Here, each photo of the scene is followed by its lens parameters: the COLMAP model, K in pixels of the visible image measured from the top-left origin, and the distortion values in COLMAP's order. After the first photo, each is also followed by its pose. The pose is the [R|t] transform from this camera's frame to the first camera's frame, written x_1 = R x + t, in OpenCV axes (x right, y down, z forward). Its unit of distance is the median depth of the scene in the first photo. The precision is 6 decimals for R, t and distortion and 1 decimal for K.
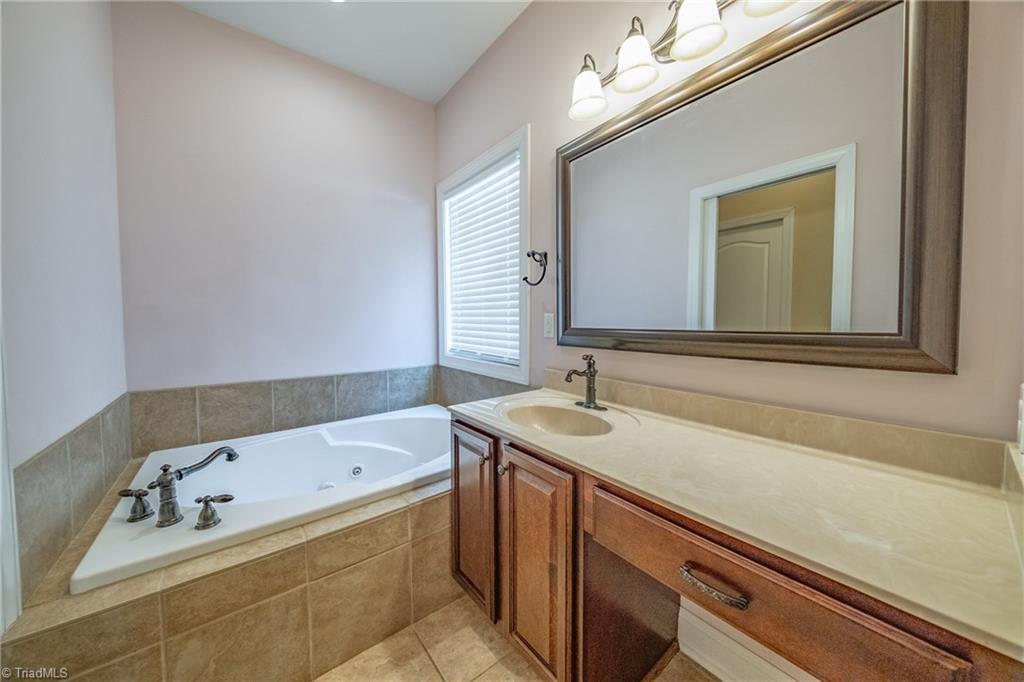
lens RADIAL K [[348.6, 0, 516.0], [0, 348.6, 335.0], [0, 0, 1]] dist [0.006824, -0.005312]
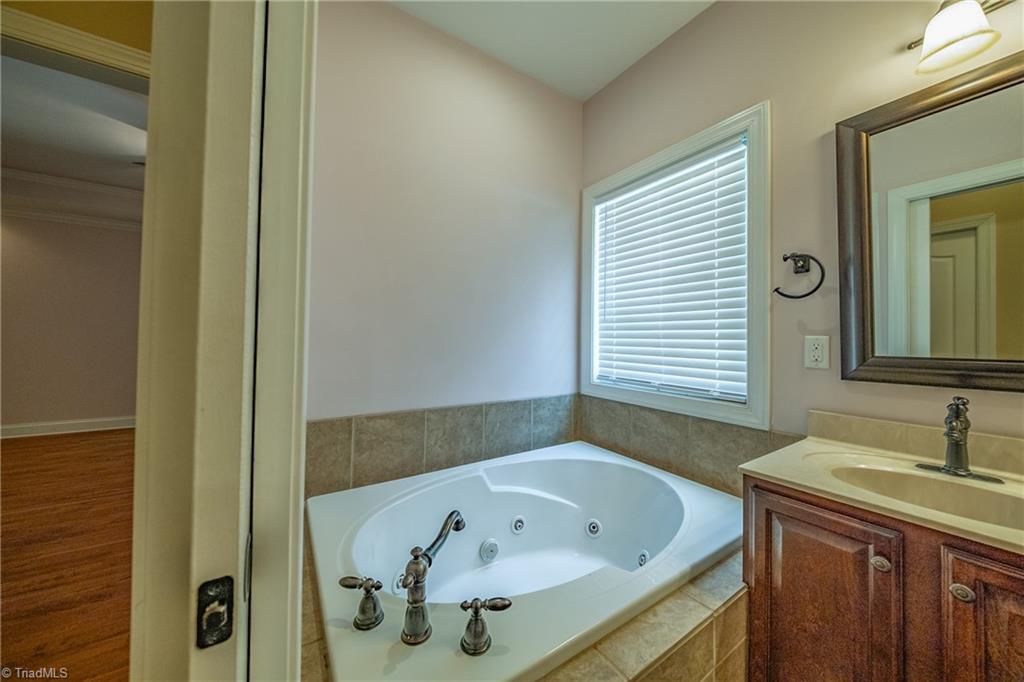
lens RADIAL K [[348.6, 0, 516.9], [0, 348.6, 337.7], [0, 0, 1]] dist [0.006824, -0.005312]
pose [[0.996567, 0.018212, -0.080767, -0.405197], [-0.022542, 0.998339, -0.053029, -0.003495], [0.079667, 0.054667, 0.995321, 0.165795]]
